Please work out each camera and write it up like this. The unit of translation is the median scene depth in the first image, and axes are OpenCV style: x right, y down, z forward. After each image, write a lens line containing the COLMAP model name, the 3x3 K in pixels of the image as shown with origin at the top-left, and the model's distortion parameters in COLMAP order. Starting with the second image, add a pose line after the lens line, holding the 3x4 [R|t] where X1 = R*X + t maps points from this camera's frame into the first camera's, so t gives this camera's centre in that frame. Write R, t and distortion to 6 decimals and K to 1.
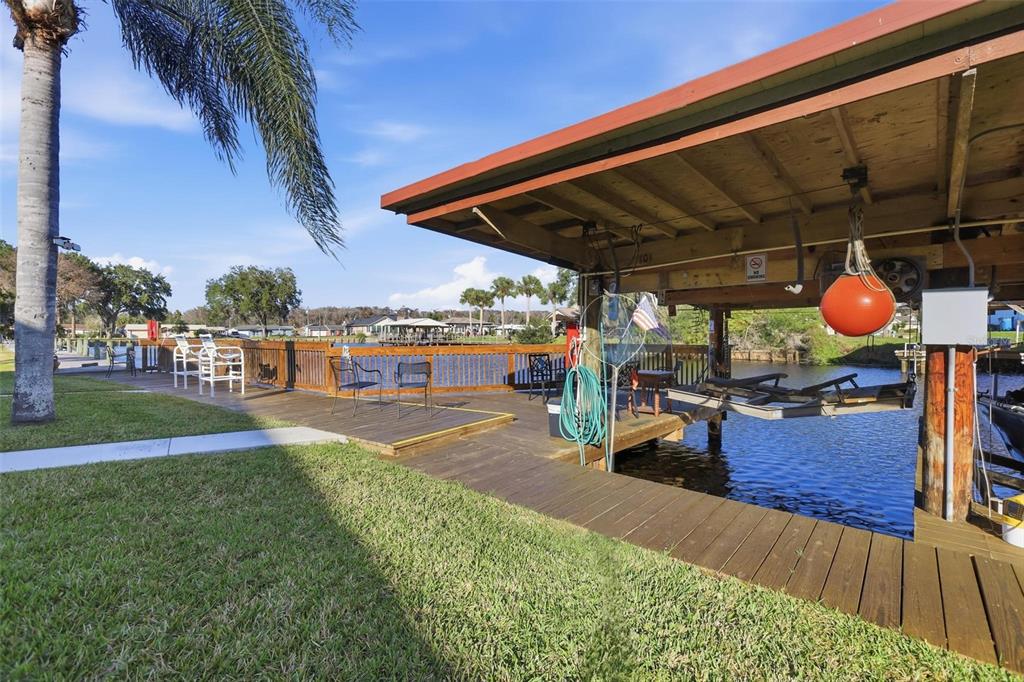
lens RADIAL K [[463.1, 0, 514.5], [0, 463.1, 340.2], [0, 0, 1]] dist [0.003280, 0.000327]
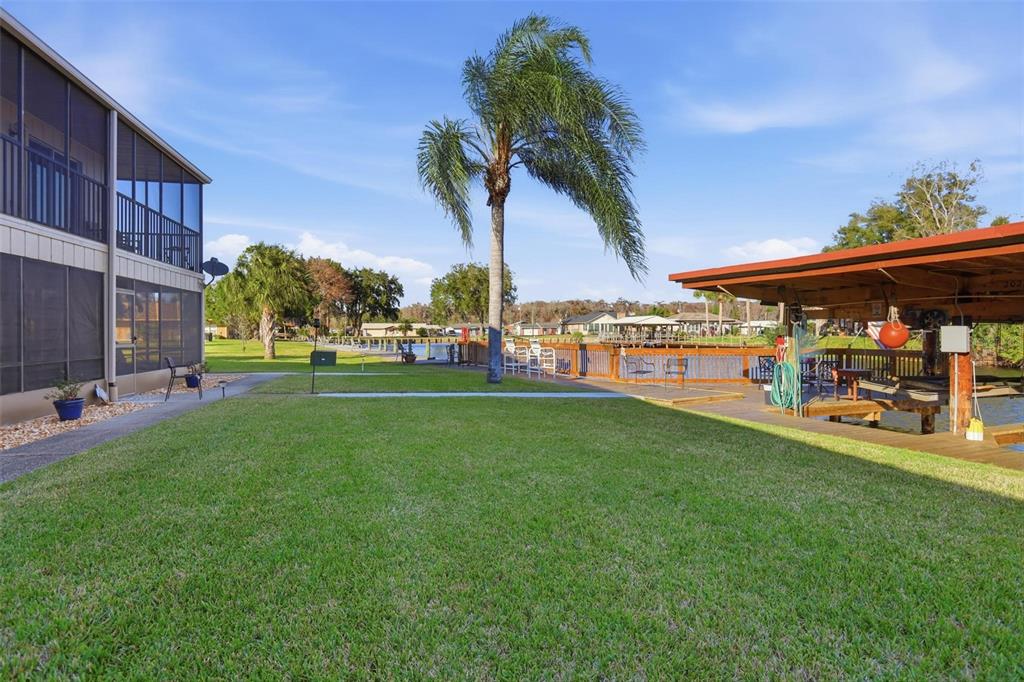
lens RADIAL K [[574.1, 0, 512.8], [0, 574.1, 339.7], [0, 0, 1]] dist [0.003202, 0.000162]
pose [[0.913663, 0.005483, -0.406435, 0.004985], [-0.005536, 0.999984, 0.001046, -0.001222], [0.406434, 0.001294, 0.913679, -0.072597]]
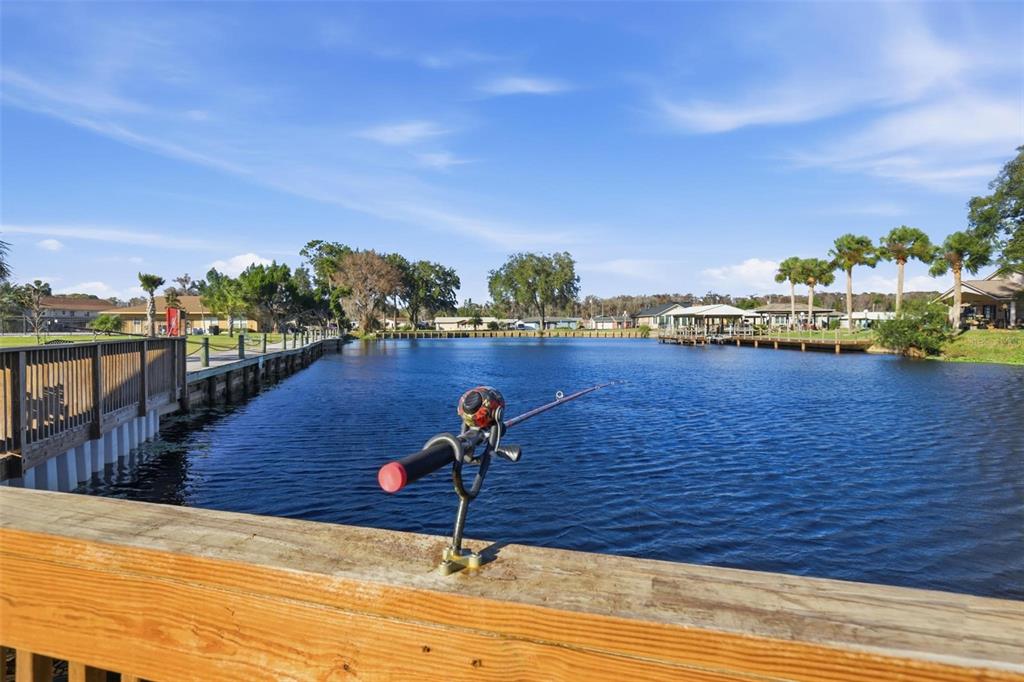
lens RADIAL K [[535.9, 0, 512.5], [0, 535.9, 336.0], [0, 0, 1]] dist [0.004005, 0.001432]
pose [[0.829418, 0.009568, -0.558546, 0.001438], [-0.006862, 0.999952, 0.006940, -0.002087], [0.558586, -0.001924, 0.829444, 0.105711]]
